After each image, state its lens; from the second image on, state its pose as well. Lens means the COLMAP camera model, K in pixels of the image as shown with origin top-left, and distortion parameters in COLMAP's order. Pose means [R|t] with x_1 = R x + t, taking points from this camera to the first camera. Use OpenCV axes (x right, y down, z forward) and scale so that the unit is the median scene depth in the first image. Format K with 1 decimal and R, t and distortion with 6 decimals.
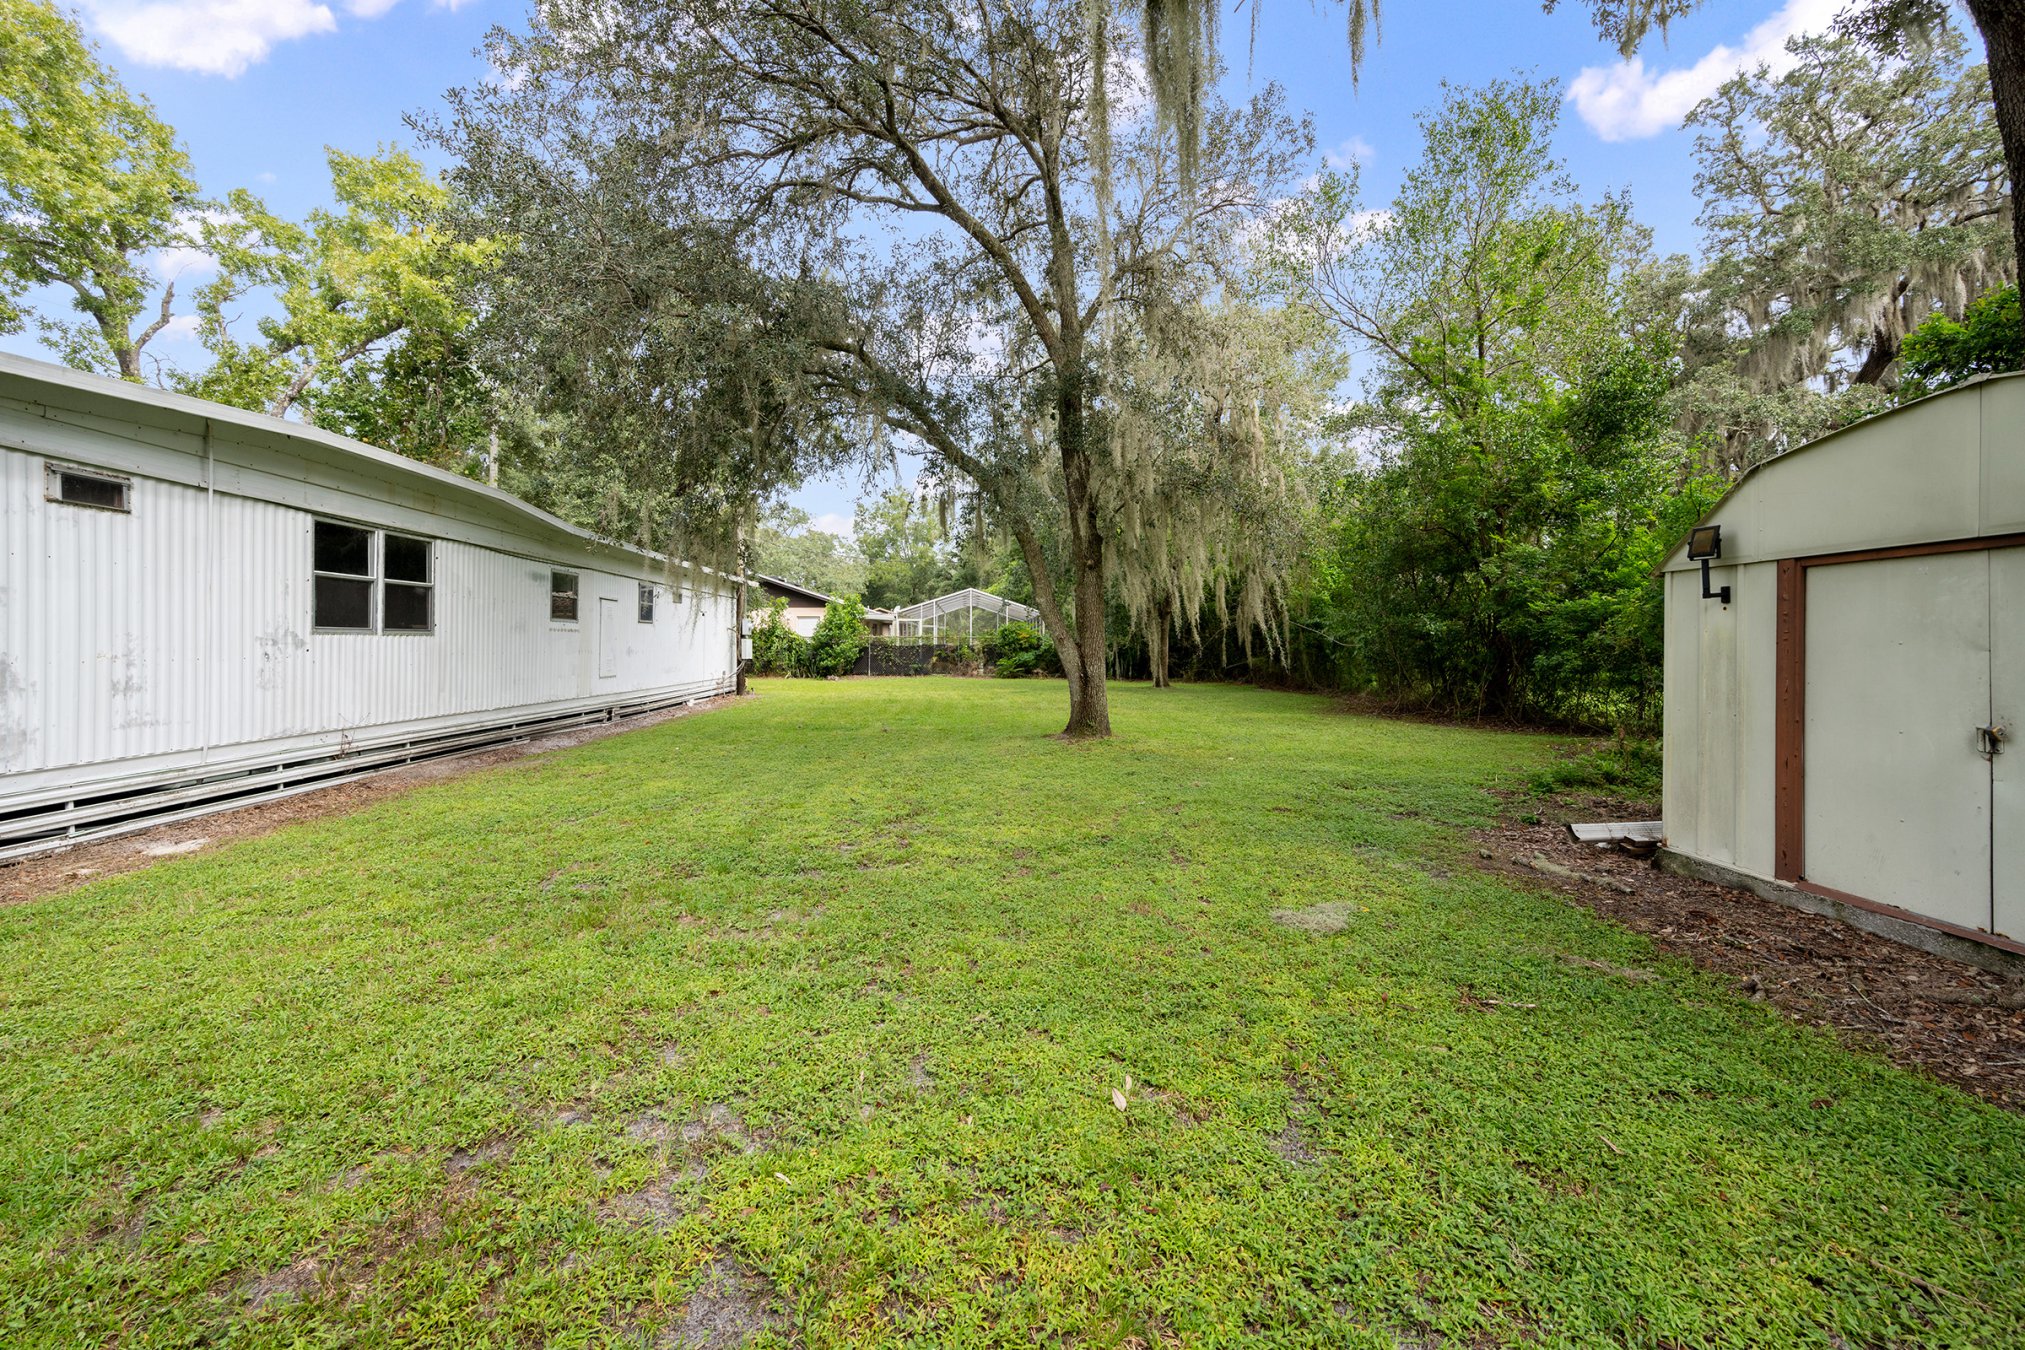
lens RADIAL K [[837.1, 0, 1019.1], [0, 837.1, 659.4], [0, 0, 1]] dist [-0.017684, -0.000078]
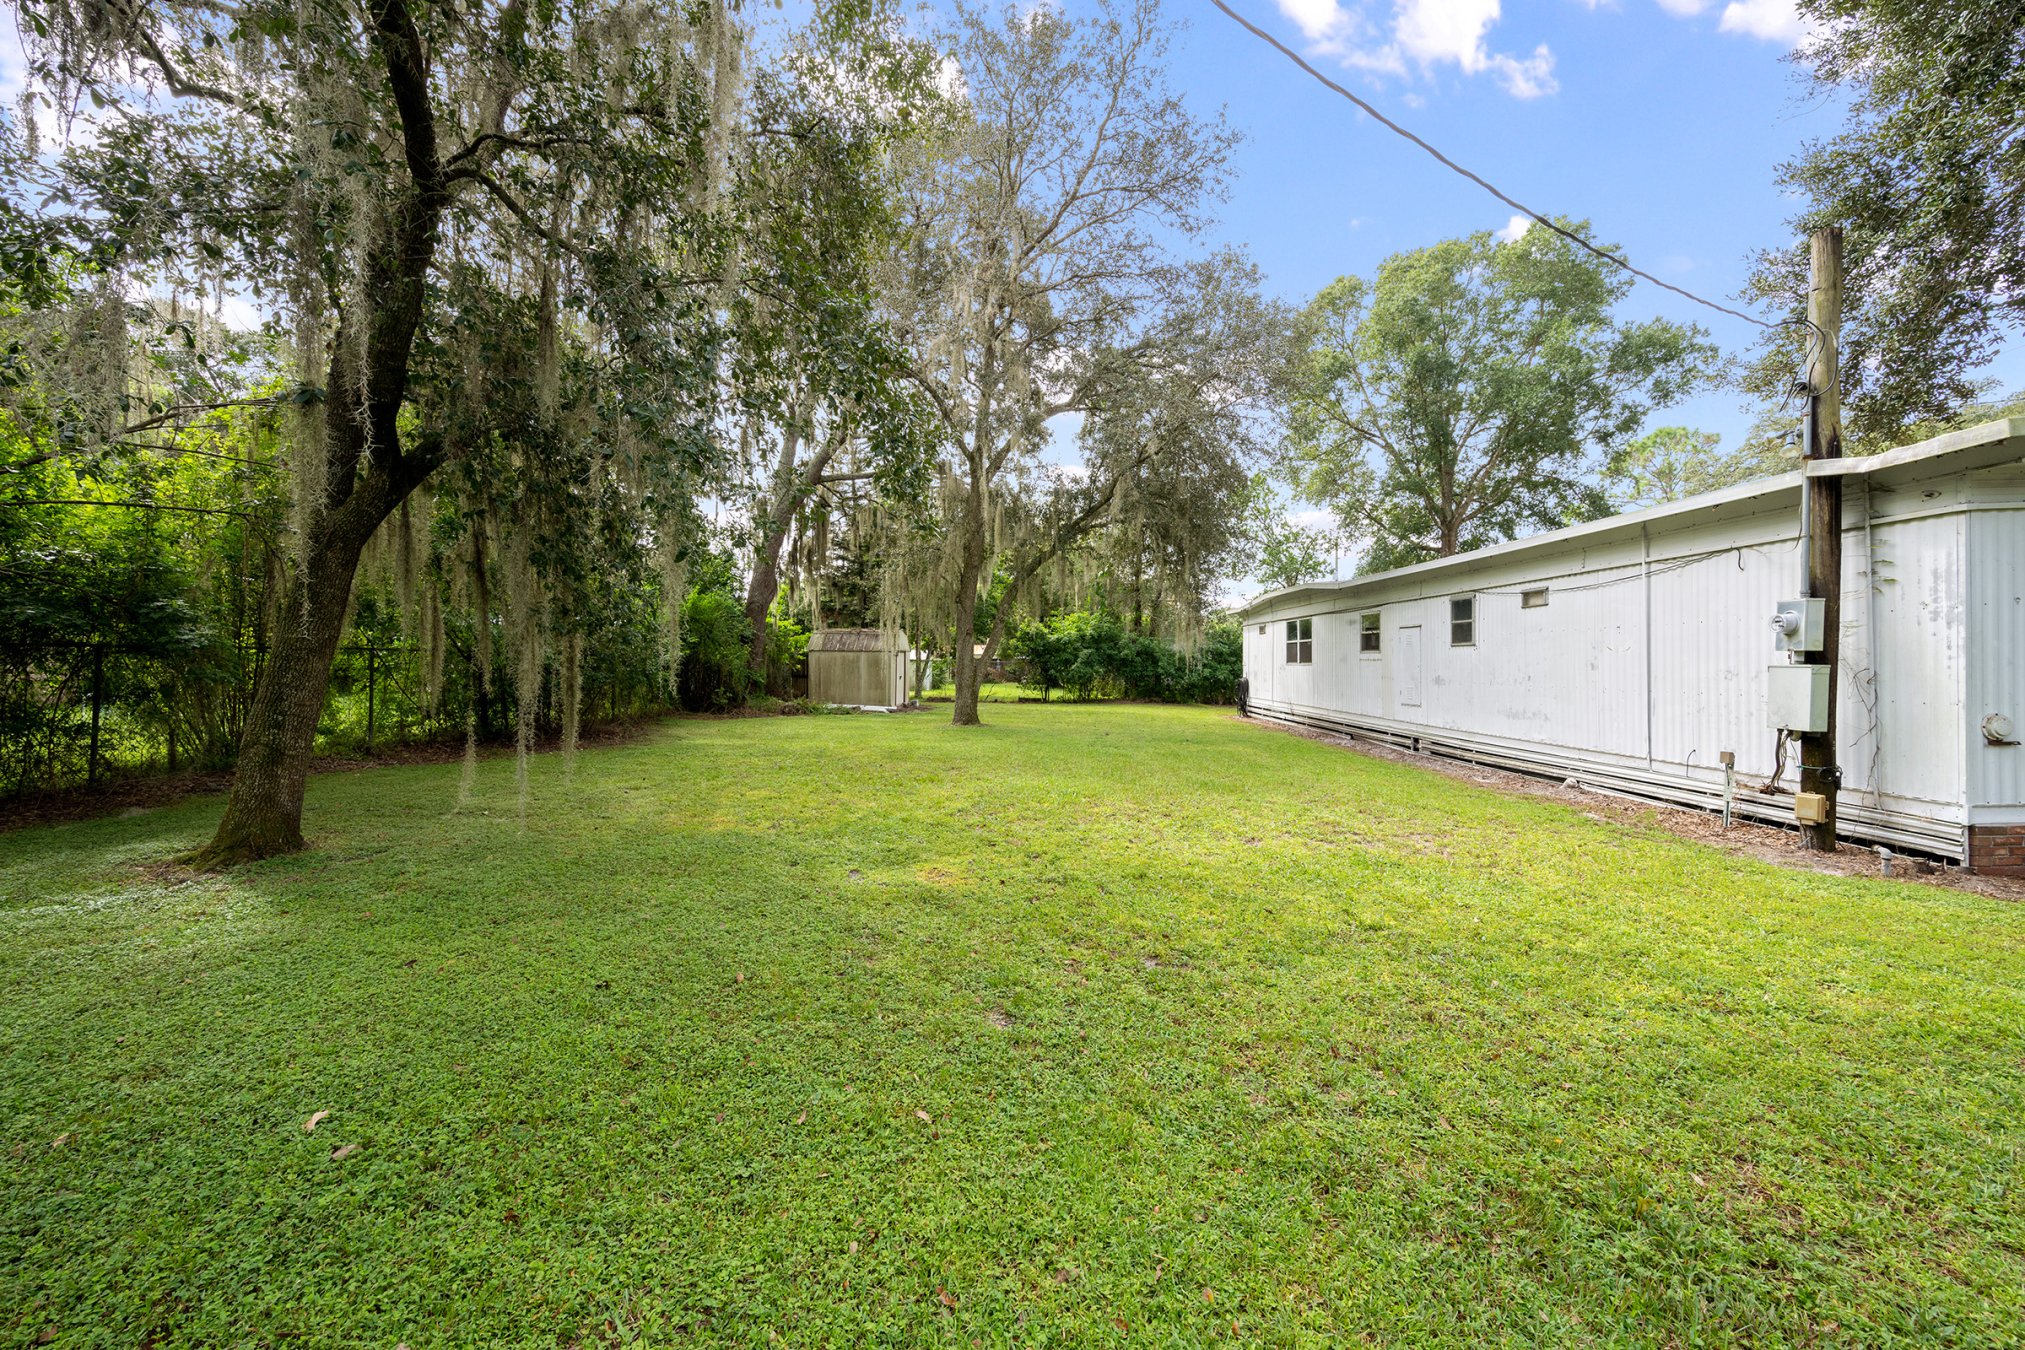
lens RADIAL K [[837.1, 0, 1012.5], [0, 837.1, 668.2], [0, 0, 1]] dist [-0.017684, -0.000078]
pose [[-0.996726, -0.008638, 0.080390, -0.095762], [-0.006736, 0.999691, 0.023910, -0.040627], [-0.080572, 0.023290, -0.996477, 1.905889]]
